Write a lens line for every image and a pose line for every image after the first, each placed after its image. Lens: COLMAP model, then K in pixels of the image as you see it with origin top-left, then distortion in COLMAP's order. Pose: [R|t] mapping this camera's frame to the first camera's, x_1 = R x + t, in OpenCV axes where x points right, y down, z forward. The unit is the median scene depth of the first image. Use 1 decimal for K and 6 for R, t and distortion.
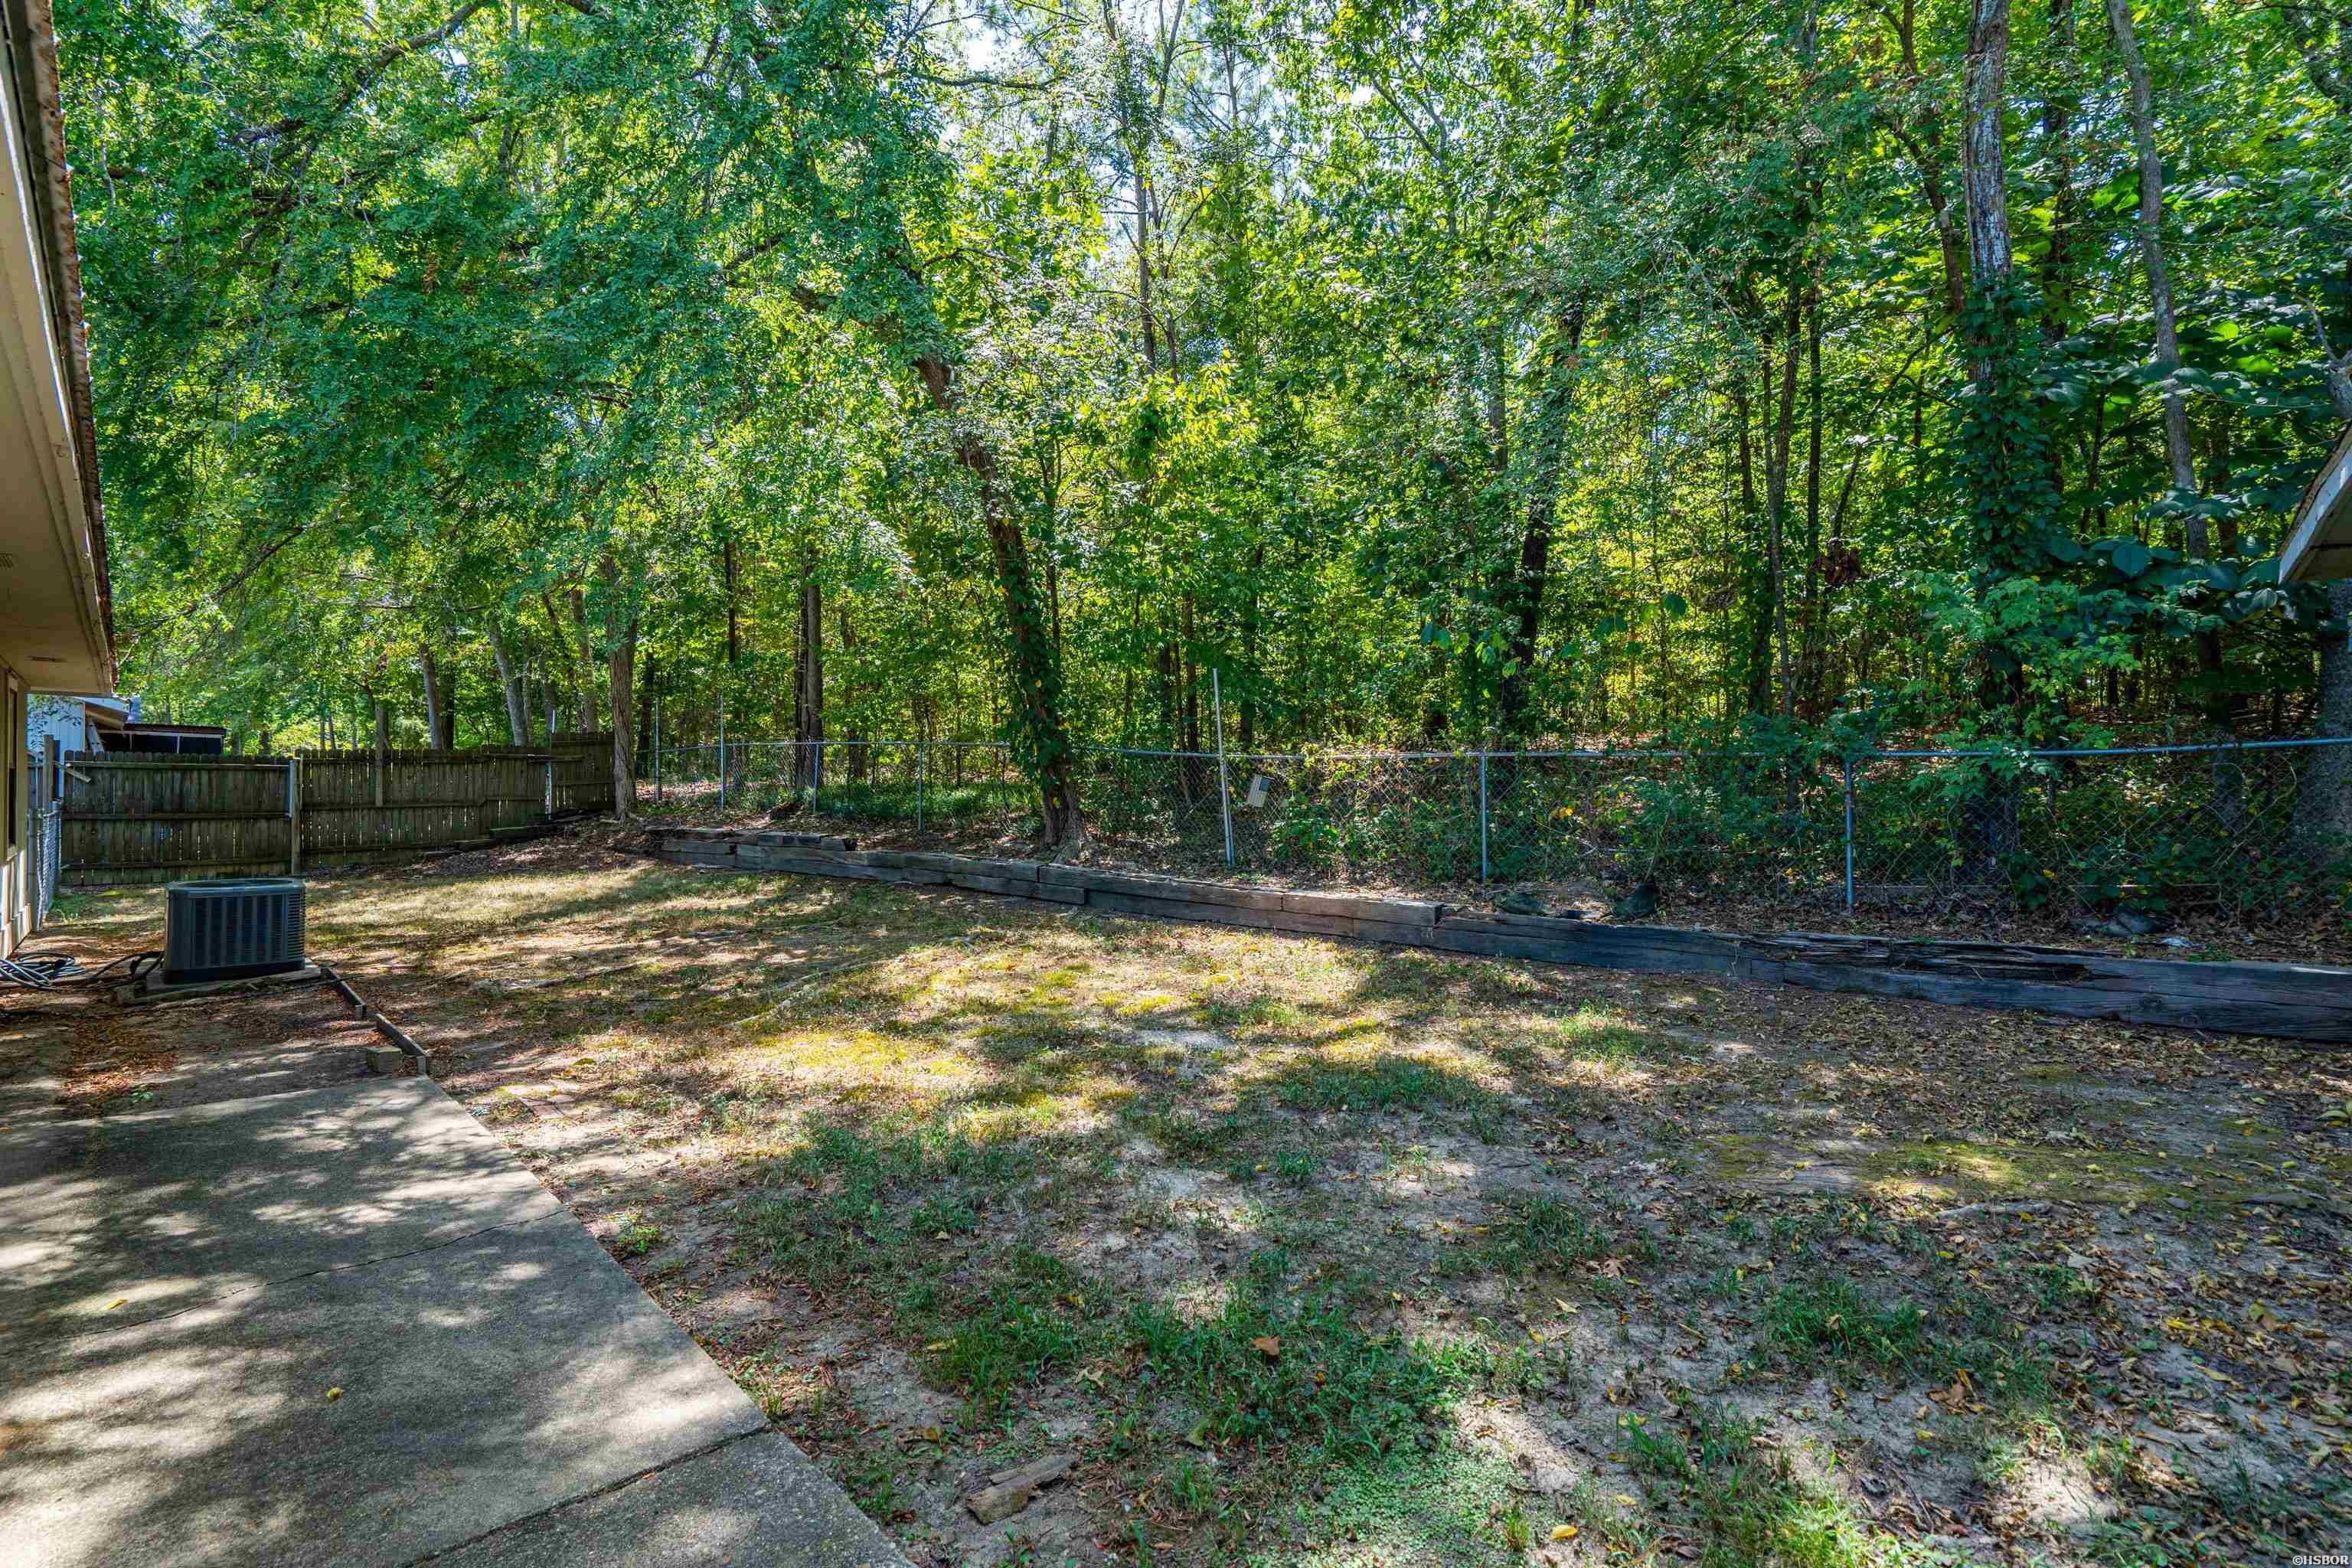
lens RADIAL K [[1016.0, 0, 1176.0], [0, 1016.0, 784.0], [0, 0, 1]] dist [0.000600, 0.000093]
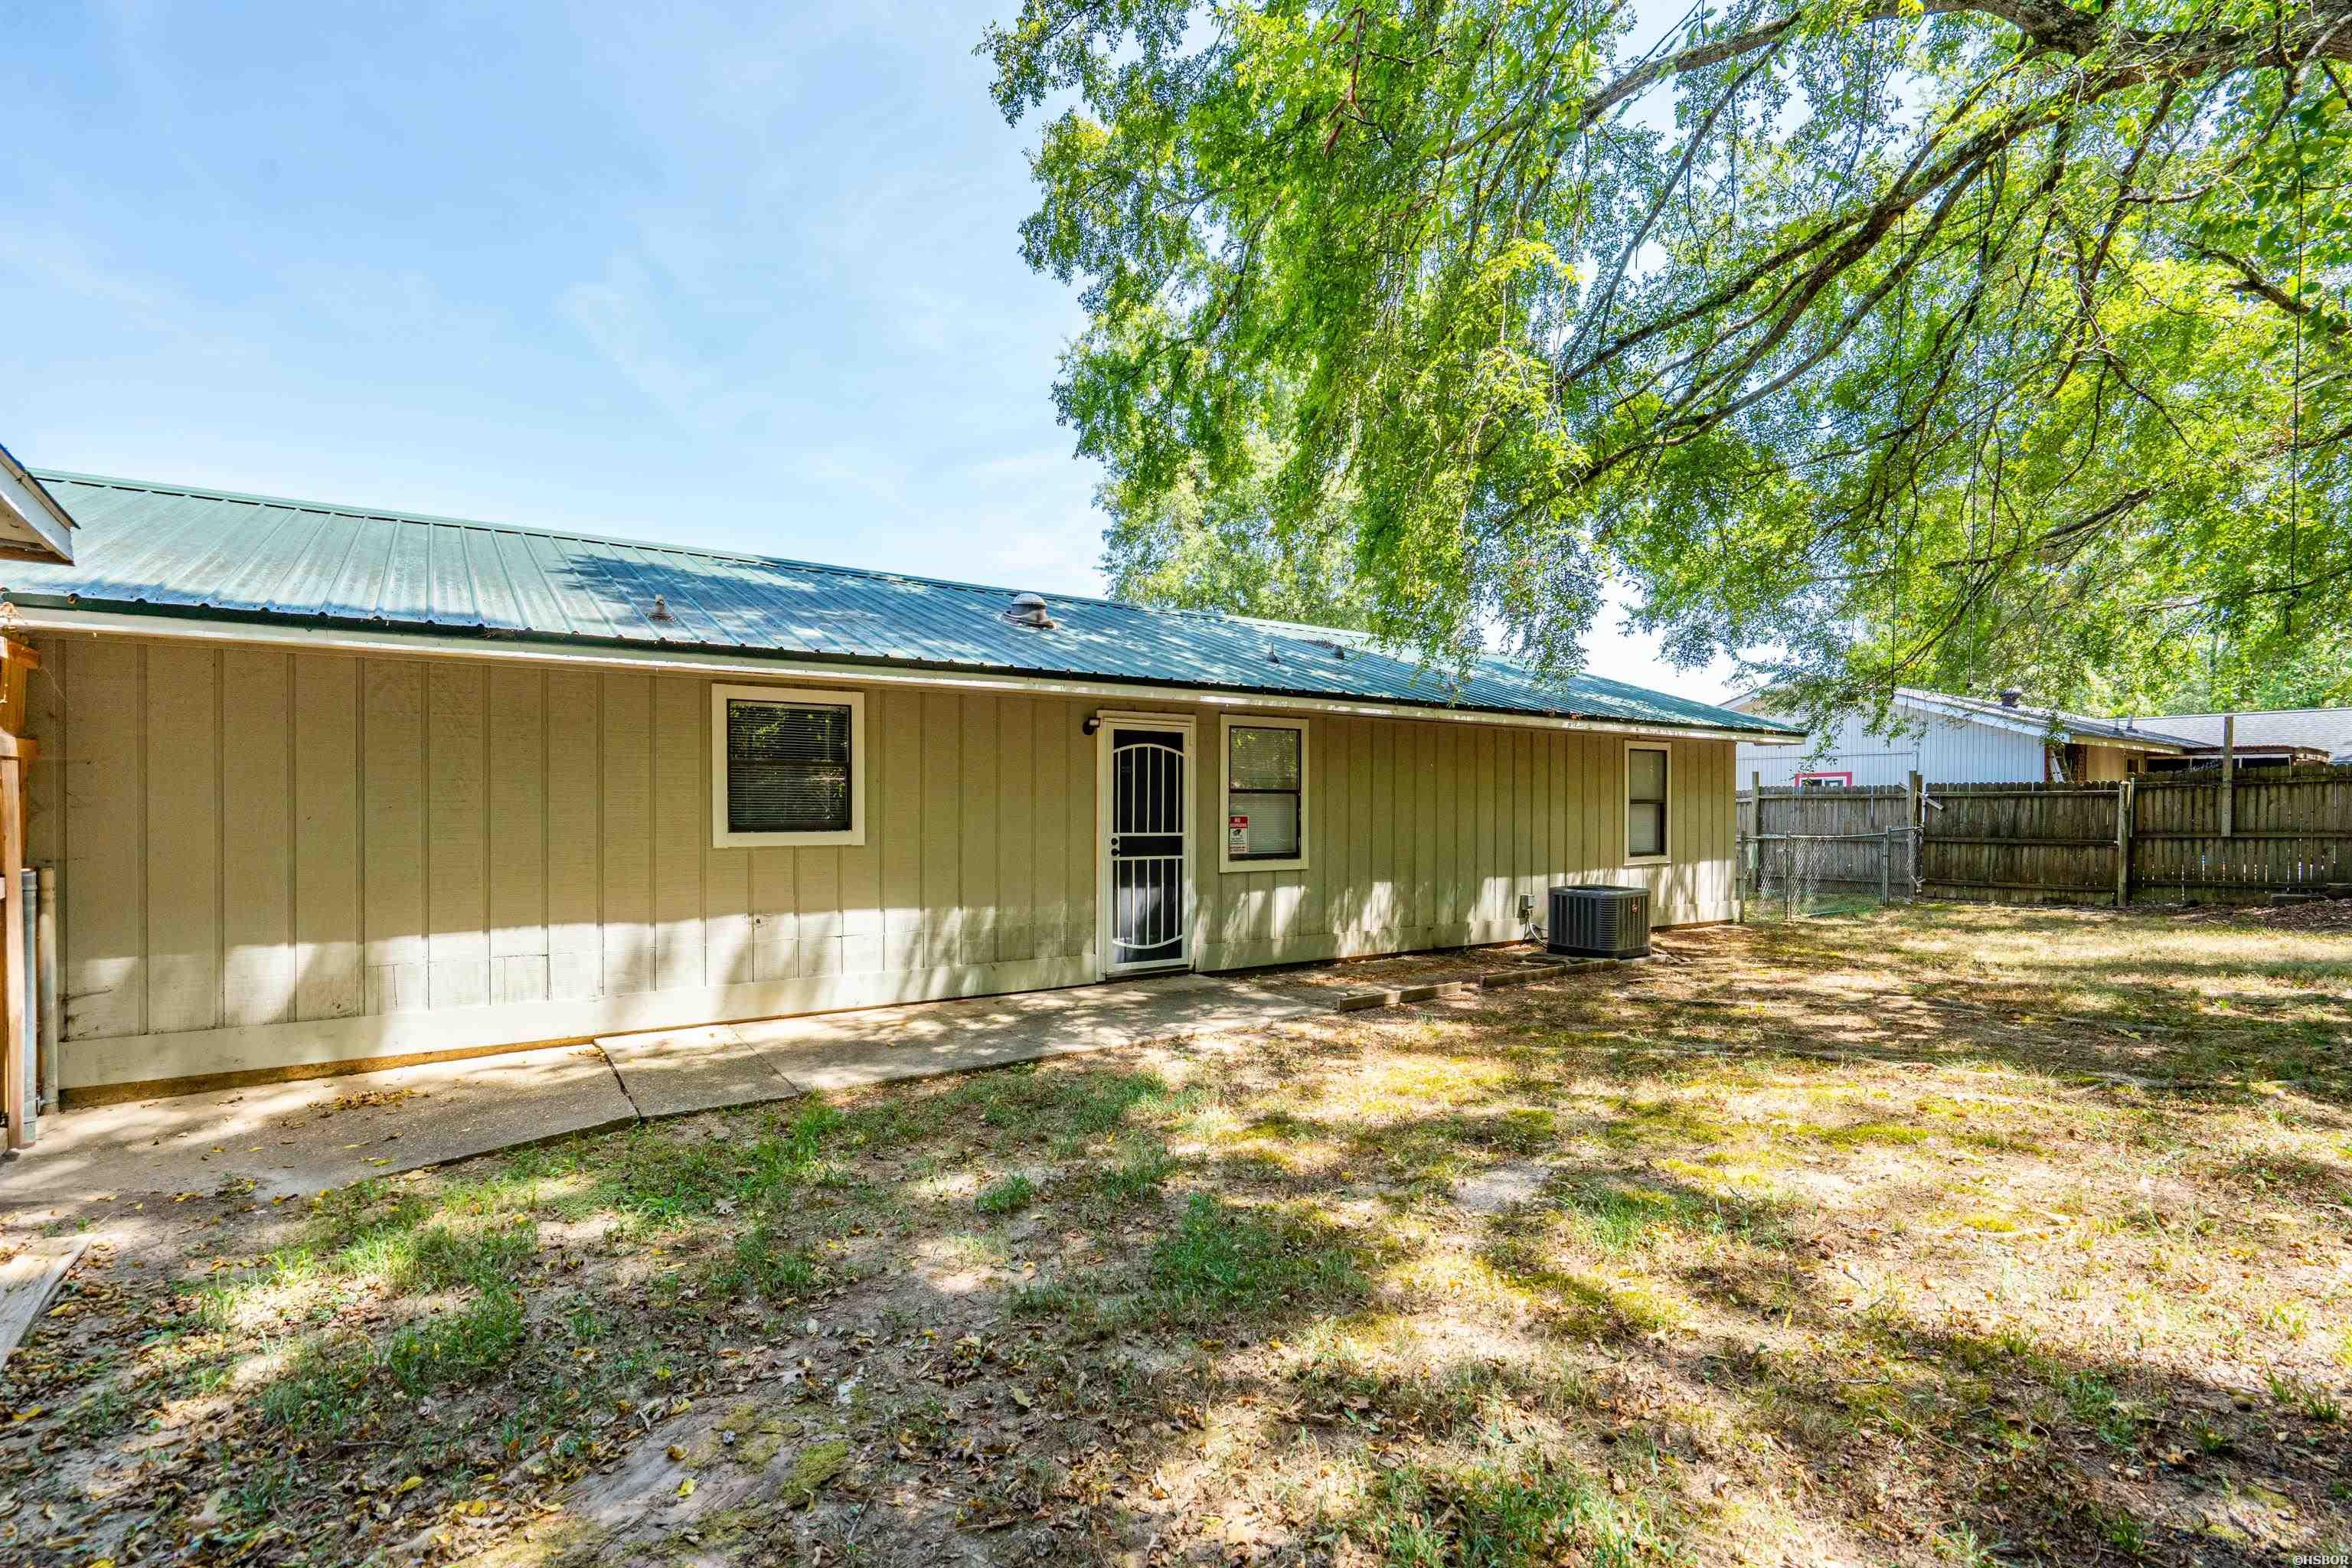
lens RADIAL K [[1094.8, 0, 1176.0], [0, 1094.8, 784.0], [0, 0, 1]] dist [0.001258, 0.000143]
pose [[-0.169003, -0.027720, -0.985226, 0.946235], [0.006522, 0.999551, -0.029241, -0.001623], [0.985594, -0.011368, -0.168747, 1.102618]]
